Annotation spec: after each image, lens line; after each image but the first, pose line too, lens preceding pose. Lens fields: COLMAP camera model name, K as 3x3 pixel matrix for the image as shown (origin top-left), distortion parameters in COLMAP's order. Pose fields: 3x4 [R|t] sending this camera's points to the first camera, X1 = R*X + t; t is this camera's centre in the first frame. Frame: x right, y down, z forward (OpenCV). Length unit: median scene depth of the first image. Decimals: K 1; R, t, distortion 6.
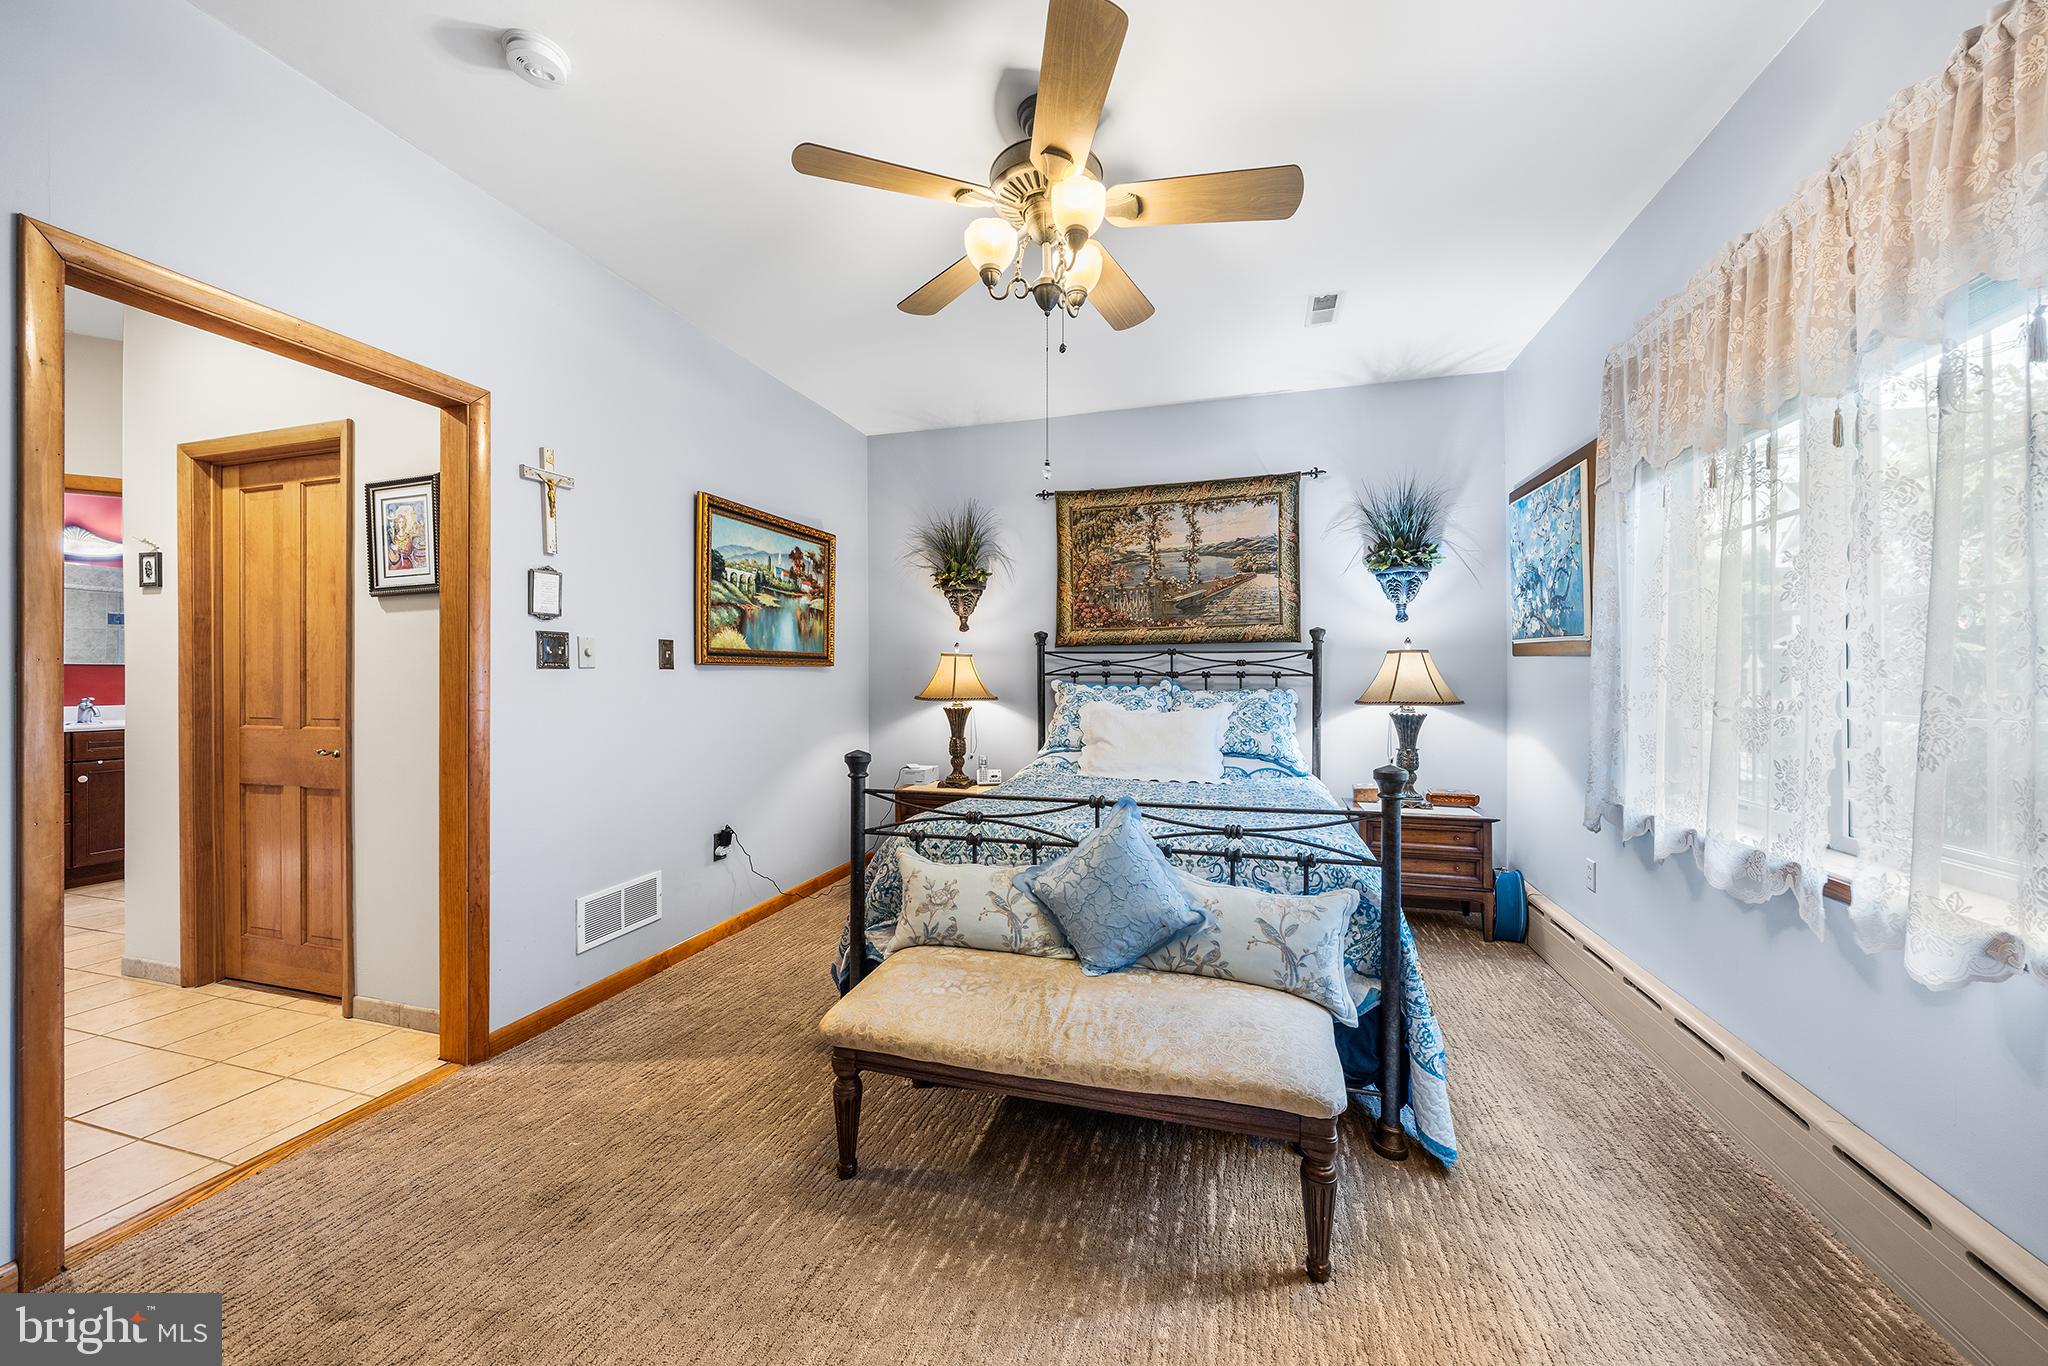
lens RADIAL K [[742.8, 0, 1025.7], [0, 742.8, 677.9], [0, 0, 1]] dist [-0.002848, -0.000429]
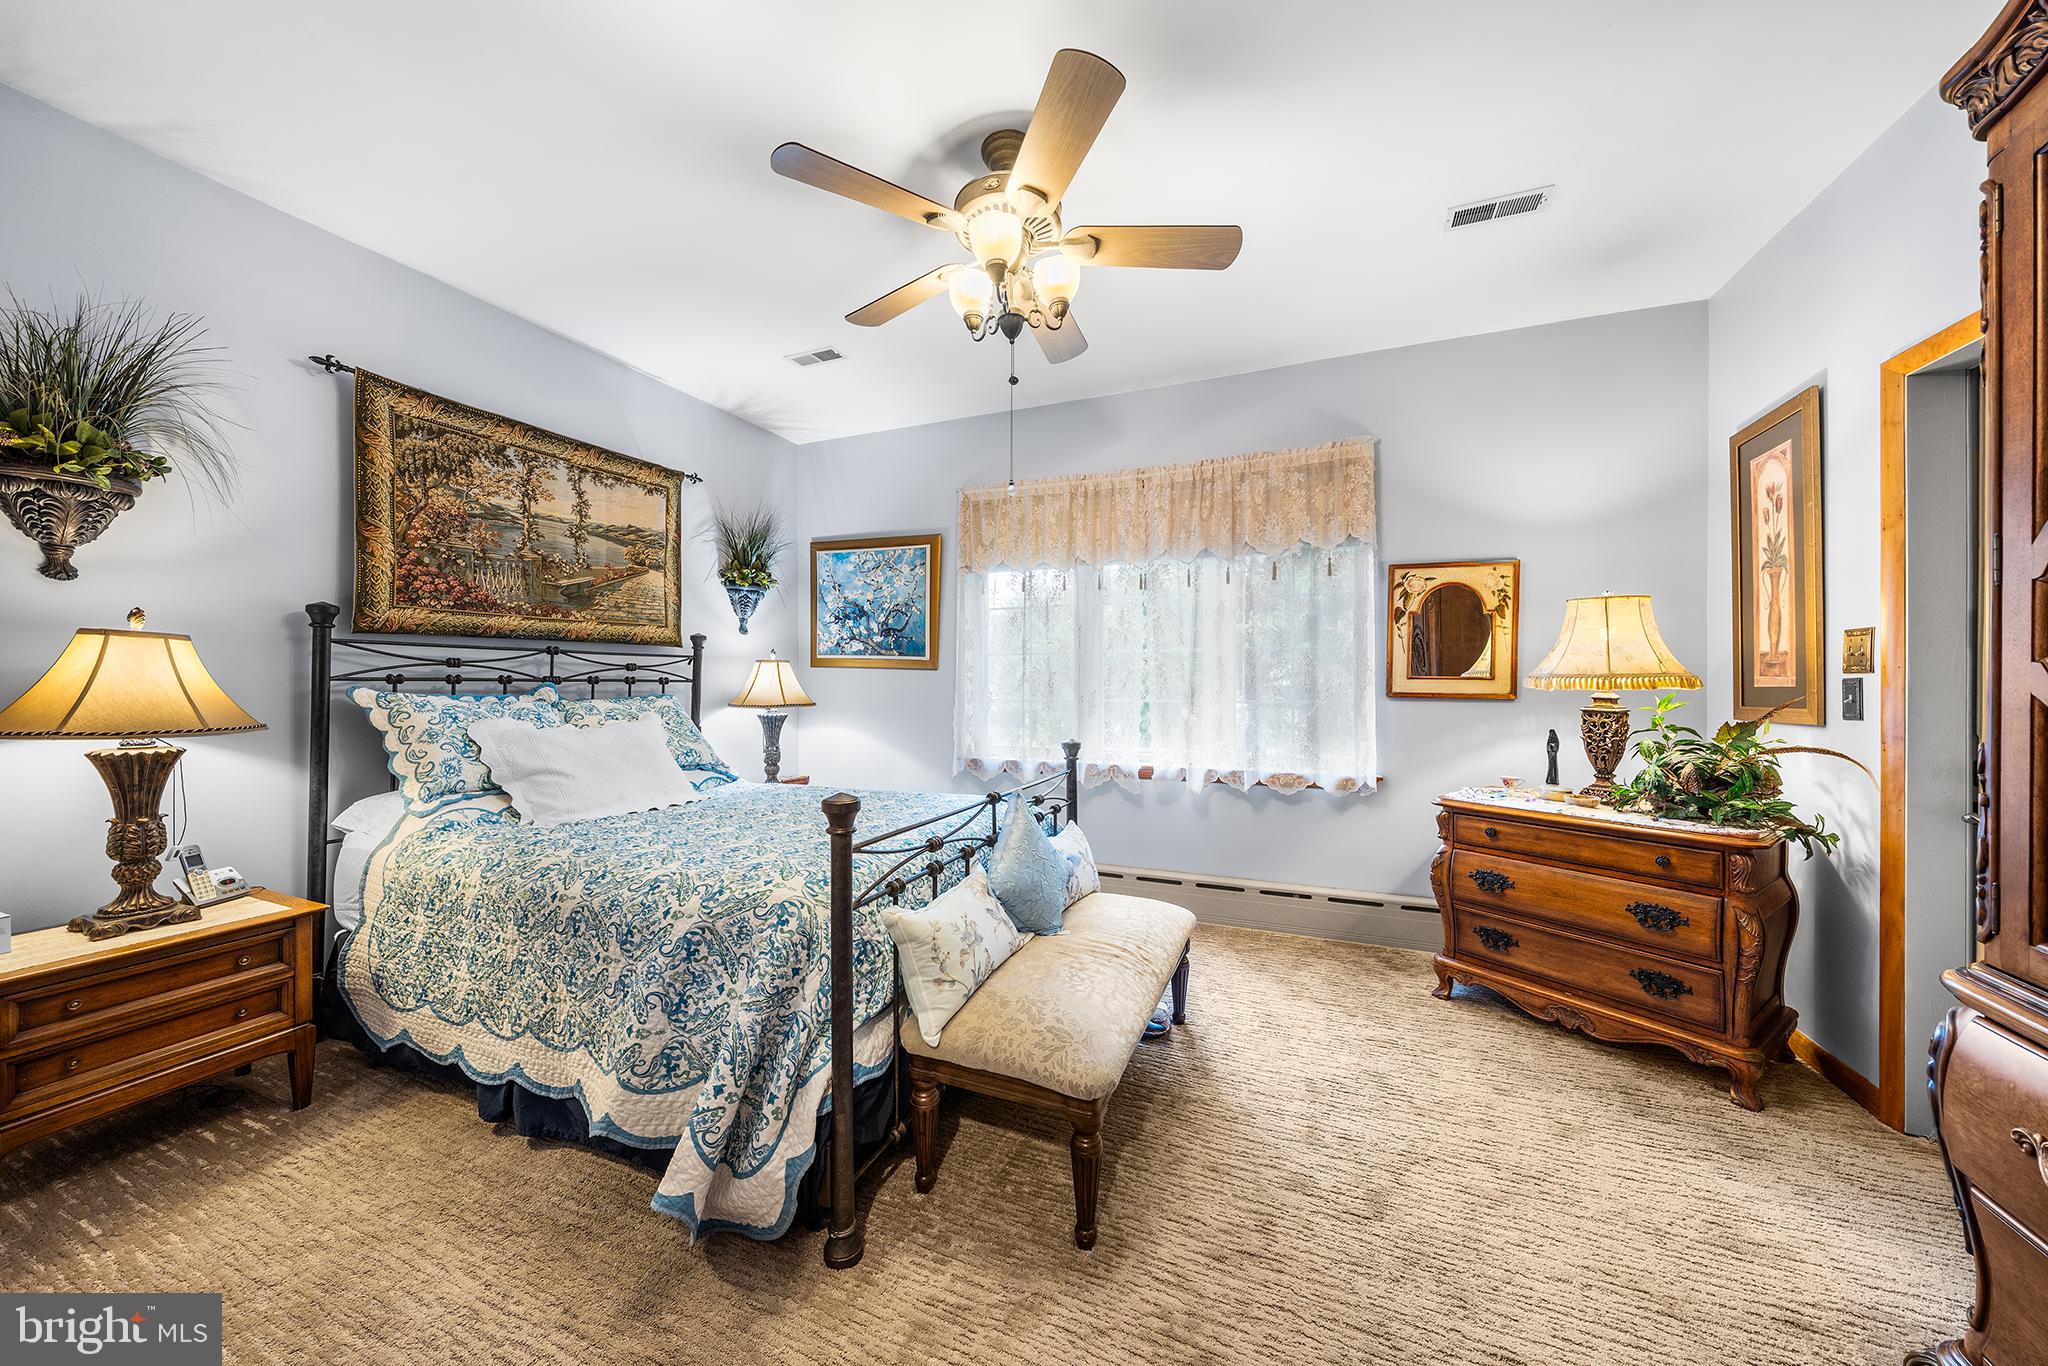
lens RADIAL K [[716.0, 0, 1028.6], [0, 716.0, 682.1], [0, 0, 1]] dist [0.000908, 0.000014]
pose [[0.096738, 0.000471, 0.995310, -0.500753], [0.000573, 1.000000, -0.000529, -0.001786], [-0.995310, 0.000622, 0.096738, 0.441074]]
